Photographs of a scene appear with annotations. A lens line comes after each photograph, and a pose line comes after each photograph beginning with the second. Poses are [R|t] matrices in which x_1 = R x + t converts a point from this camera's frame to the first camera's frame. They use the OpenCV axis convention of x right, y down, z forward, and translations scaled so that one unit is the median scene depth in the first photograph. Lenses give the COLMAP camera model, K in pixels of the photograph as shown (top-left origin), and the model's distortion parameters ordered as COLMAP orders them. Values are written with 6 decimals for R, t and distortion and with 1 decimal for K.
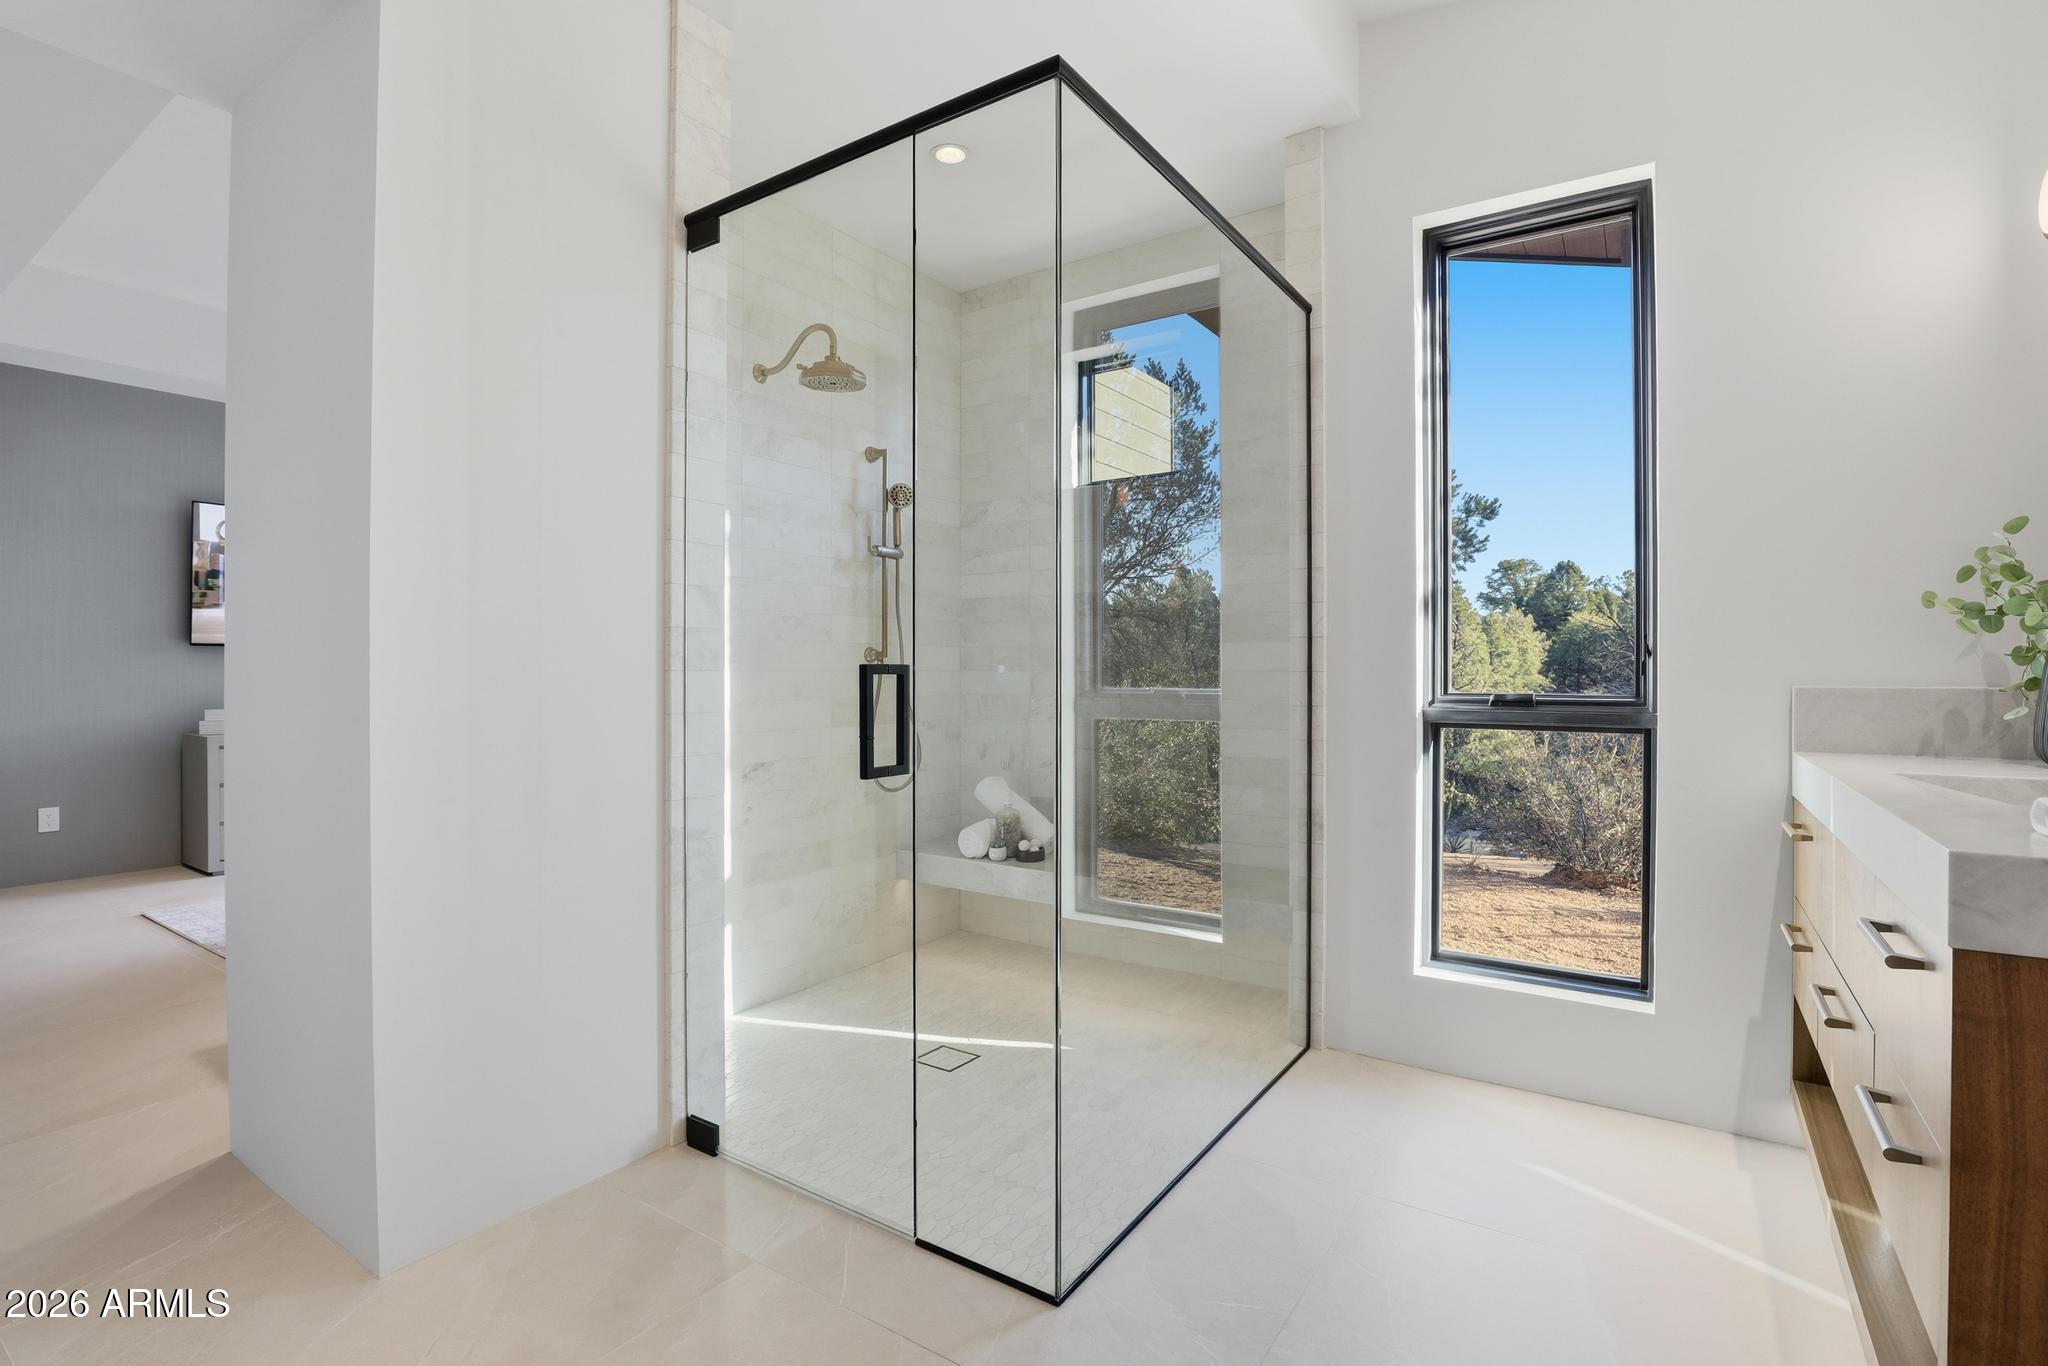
lens RADIAL K [[959.9, 0, 1029.9], [0, 959.9, 671.5], [0, 0, 1]] dist [-0.031807, -0.000605]
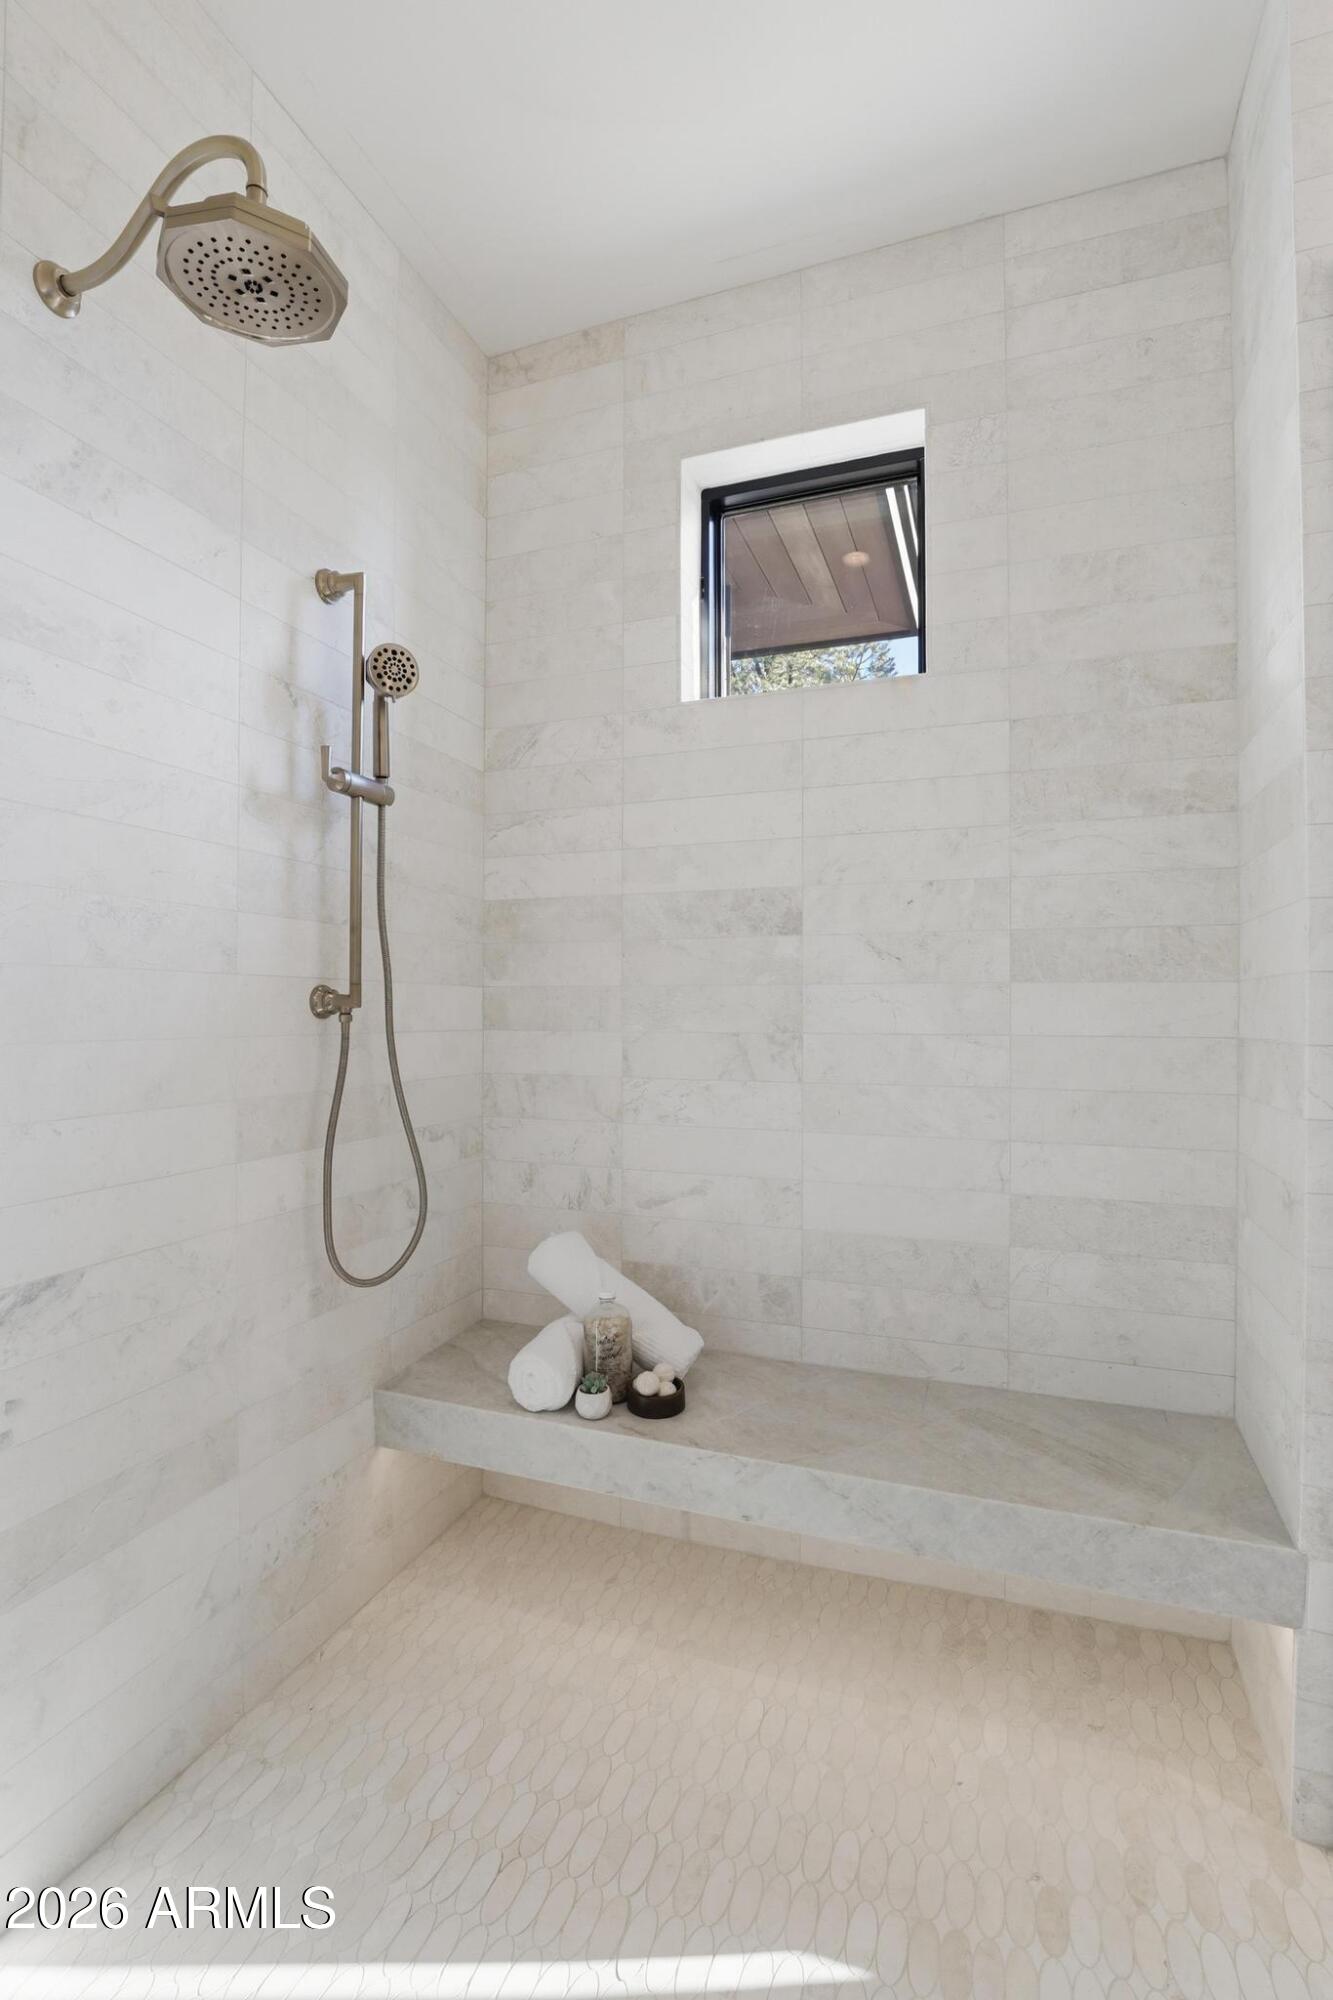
lens RADIAL K [[937.4, 0, 653.2], [0, 937.4, 1016.6], [0, 0, 1]] dist [-0.031807, -0.000605]
pose [[0.975773, 0.004323, 0.218741, -0.108239], [-0.004569, 0.999989, 0.000621, -0.010646], [-0.218736, -0.001605, 0.975783, 0.513525]]
